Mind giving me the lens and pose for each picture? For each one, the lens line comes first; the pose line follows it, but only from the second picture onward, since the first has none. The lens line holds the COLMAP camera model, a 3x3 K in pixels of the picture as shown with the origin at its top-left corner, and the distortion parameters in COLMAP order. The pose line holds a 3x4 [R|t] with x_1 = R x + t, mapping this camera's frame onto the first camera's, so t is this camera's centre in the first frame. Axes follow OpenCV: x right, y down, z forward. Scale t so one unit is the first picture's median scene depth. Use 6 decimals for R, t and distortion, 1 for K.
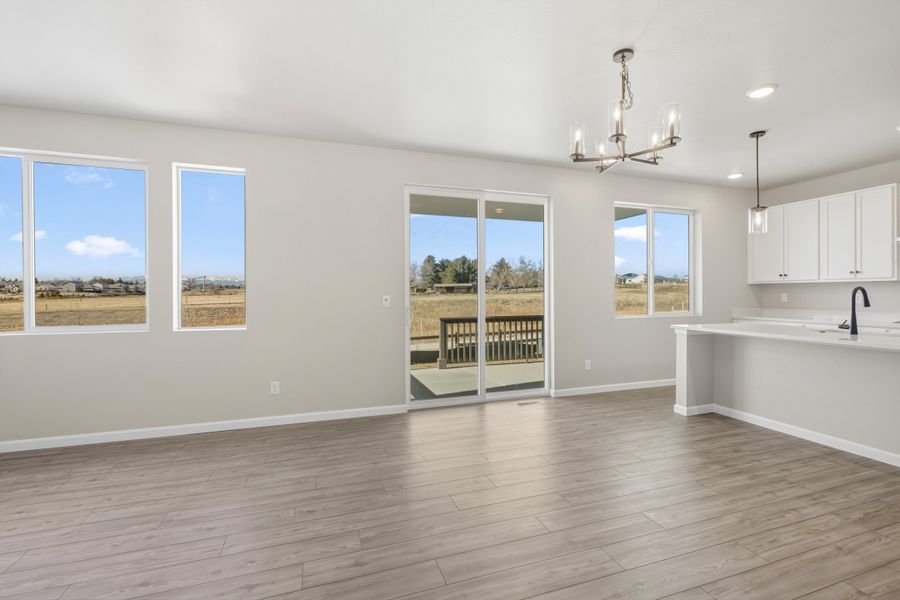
lens RADIAL K [[412.5, 0, 456.5], [0, 412.5, 291.2], [0, 0, 1]] dist [0.004953, 0.001956]
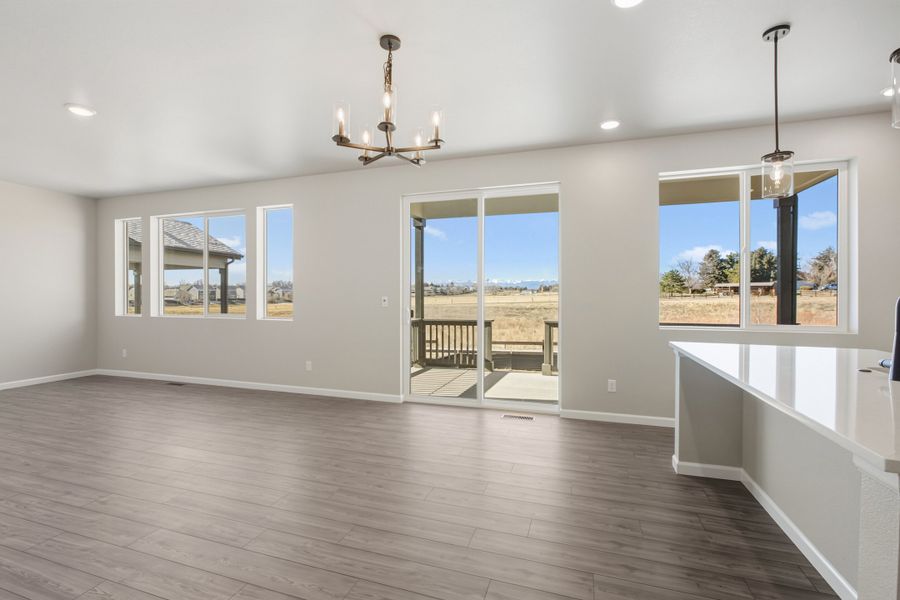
lens RADIAL K [[412.5, 0, 441.9], [0, 412.5, 291.0], [0, 0, 1]] dist [0.004953, 0.001956]
pose [[0.784271, -0.001959, -0.620415, 0.715134], [-0.000110, 0.999995, -0.003297, -0.001675], [0.620418, 0.002654, 0.784267, 0.224727]]
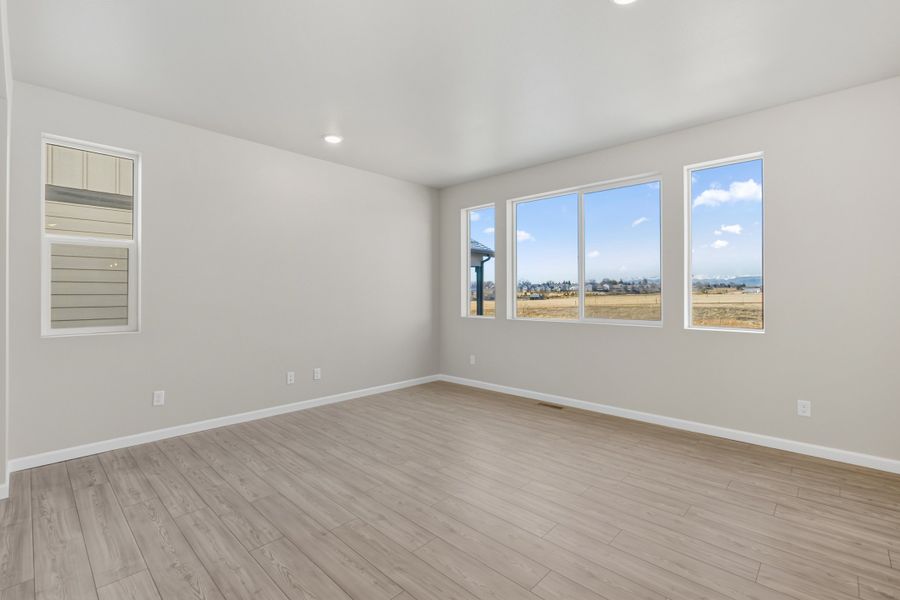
lens RADIAL K [[412.5, 0, 441.7], [0, 412.5, 294.5], [0, 0, 1]] dist [0.004953, 0.001956]
pose [[0.461636, 0.006020, -0.887049, -0.043380], [0.002813, 0.999962, 0.008250, -0.000618], [0.887065, -0.006303, 0.461602, -0.014475]]
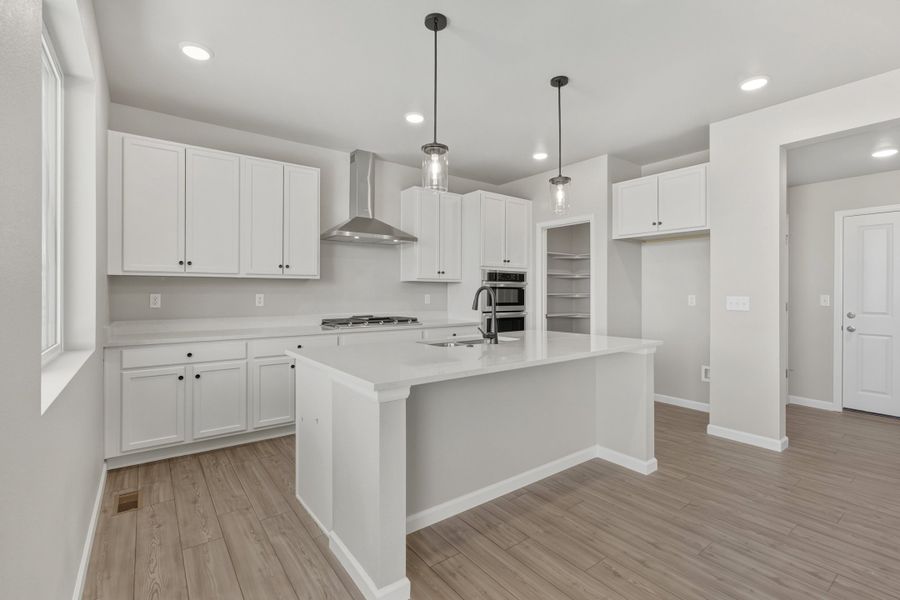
lens RADIAL K [[412.5, 0, 448.8], [0, 412.5, 292.5], [0, 0, 1]] dist [0.004953, 0.001956]
pose [[-0.299064, -0.003358, 0.954227, 0.168023], [-0.004693, 0.999987, 0.002048, 0.000638], [-0.954222, -0.003866, -0.299076, 1.143010]]
